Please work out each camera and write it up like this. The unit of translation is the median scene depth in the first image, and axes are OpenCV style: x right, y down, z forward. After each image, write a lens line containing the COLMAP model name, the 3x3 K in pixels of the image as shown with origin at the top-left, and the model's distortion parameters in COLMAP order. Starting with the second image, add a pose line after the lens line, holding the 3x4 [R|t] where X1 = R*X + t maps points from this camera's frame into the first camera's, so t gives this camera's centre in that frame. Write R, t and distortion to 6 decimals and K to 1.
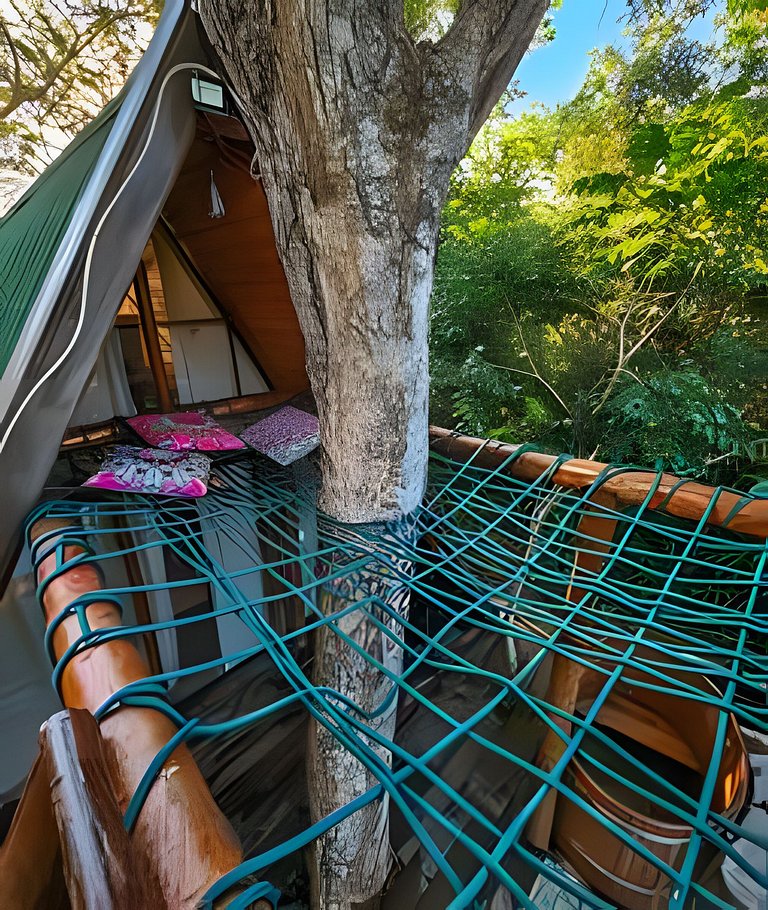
lens RADIAL K [[428.4, 0, 384.0], [0, 428.4, 455.0], [0, 0, 1]] dist [-0.001118, 0.000011]
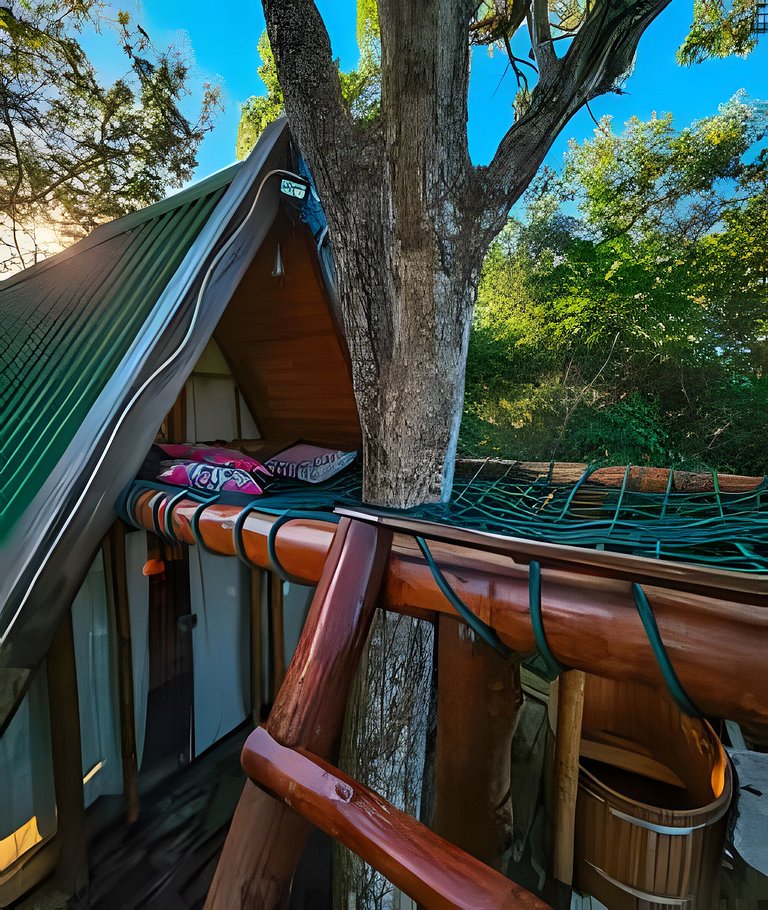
lens RADIAL K [[428.4, 0, 384.0], [0, 428.4, 455.0], [0, 0, 1]] dist [-0.001118, 0.000011]
pose [[0.984569, 0.003559, 0.174959, -0.333939], [0.038843, 0.970409, -0.238322, 0.298375], [-0.170630, 0.241440, 0.955297, -0.145699]]
